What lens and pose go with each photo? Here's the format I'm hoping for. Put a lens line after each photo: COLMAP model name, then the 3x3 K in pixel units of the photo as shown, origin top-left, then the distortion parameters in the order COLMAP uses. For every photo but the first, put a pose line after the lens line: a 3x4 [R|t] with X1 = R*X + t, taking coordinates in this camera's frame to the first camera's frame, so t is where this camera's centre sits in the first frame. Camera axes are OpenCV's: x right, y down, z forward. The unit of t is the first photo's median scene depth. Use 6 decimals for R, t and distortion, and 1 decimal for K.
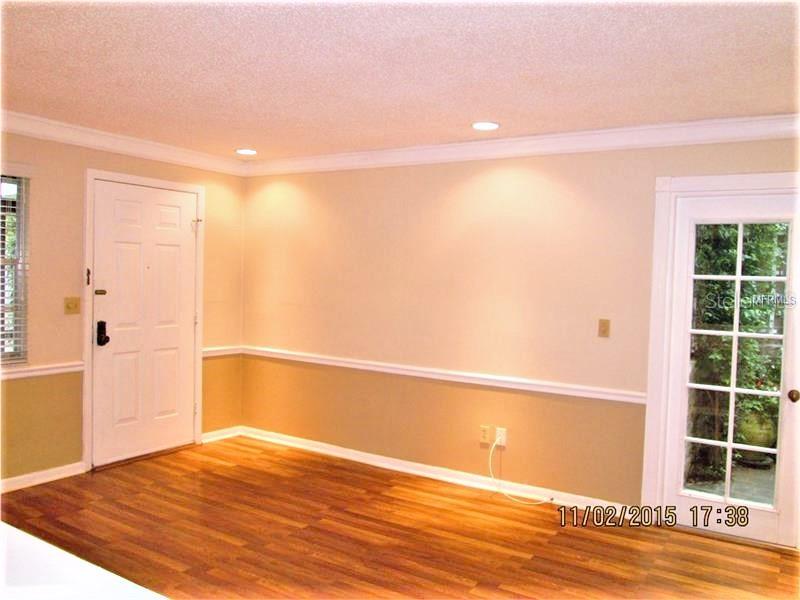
lens RADIAL K [[666.9, 0, 400.0], [0, 666.9, 300.0], [0, 0, 1]] dist [-0.045135, 0.016708]
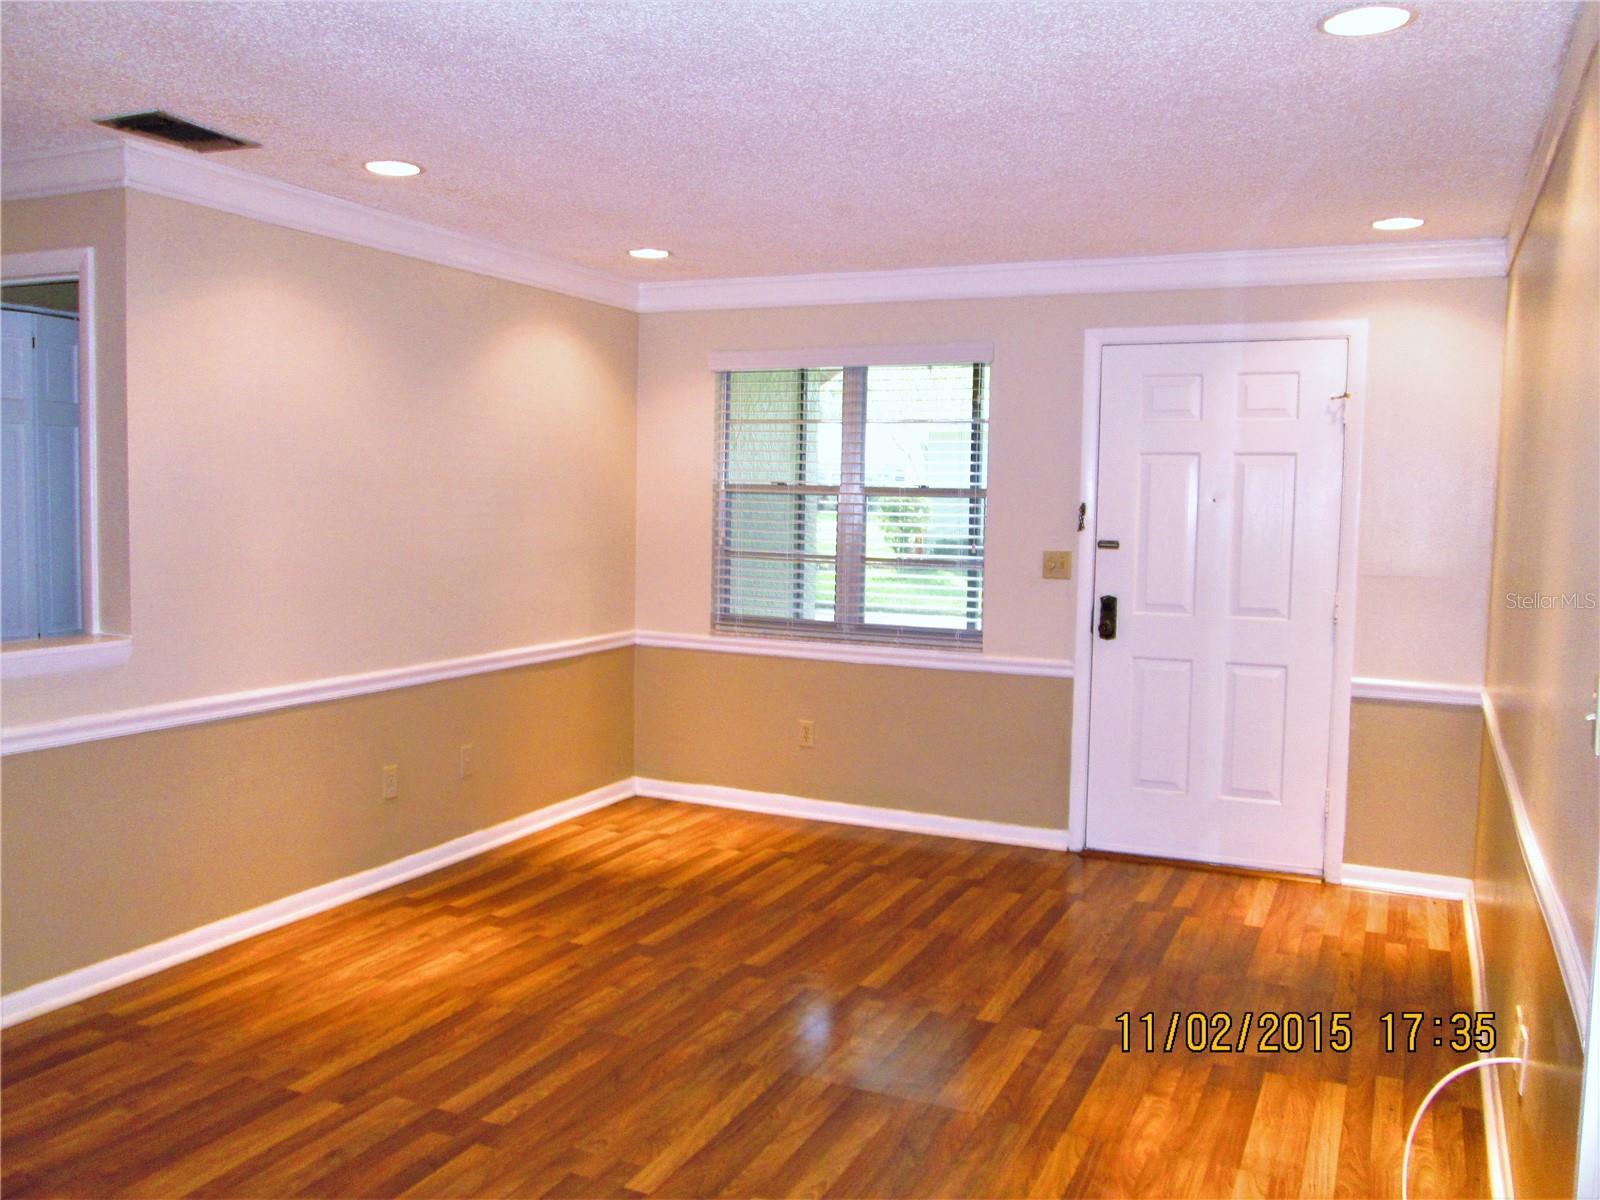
lens RADIAL K [[1333.8, 0, 800.0], [0, 1333.8, 600.0], [0, 0, 1]] dist [-0.045135, 0.016708]
pose [[0.134024, 0.048279, -0.989801, 0.653055], [-0.046728, 0.998009, 0.042352, -0.000224], [0.989876, 0.040575, 0.136013, 0.599619]]
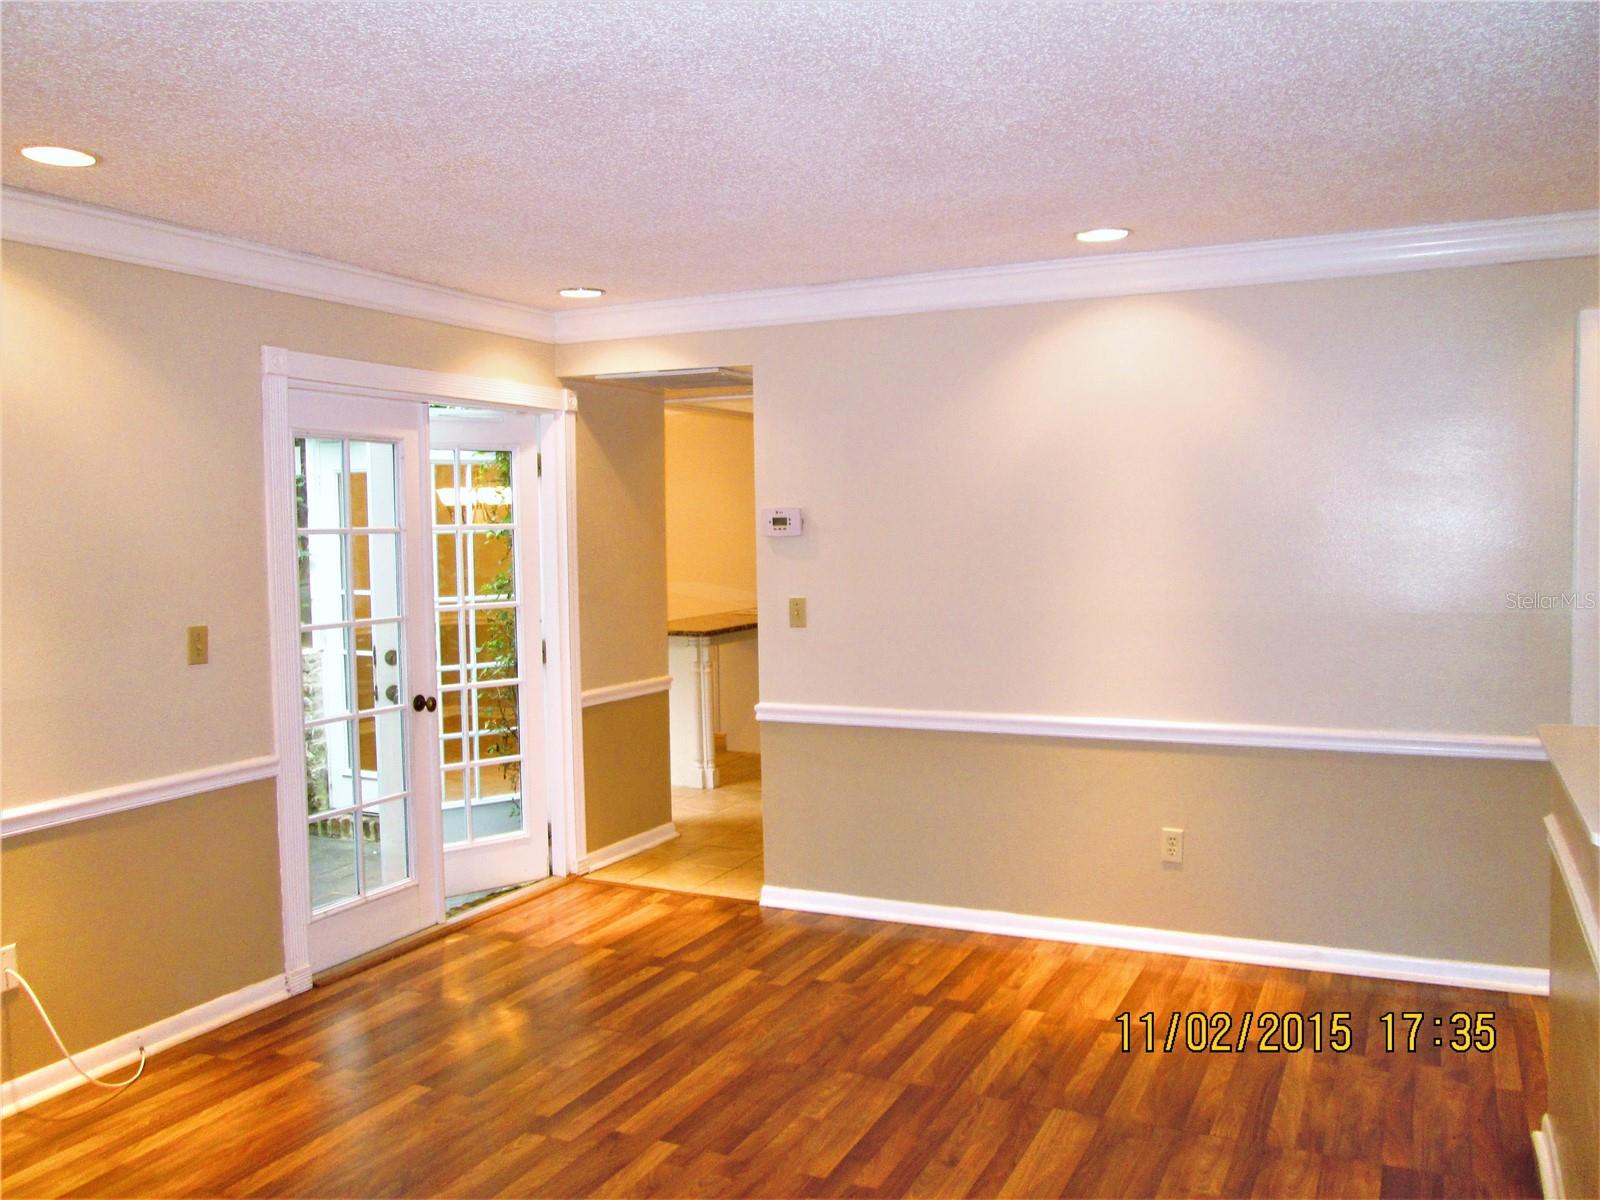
lens RADIAL K [[1233.5, 0, 800.0], [0, 1233.5, 600.0], [0, 0, 1]] dist [-0.083312, 0.001744]
pose [[-0.125617, -0.079018, 0.988927, -0.551411], [0.041753, 0.995519, 0.084848, -0.041463], [-0.991200, 0.051949, -0.121755, 0.612764]]
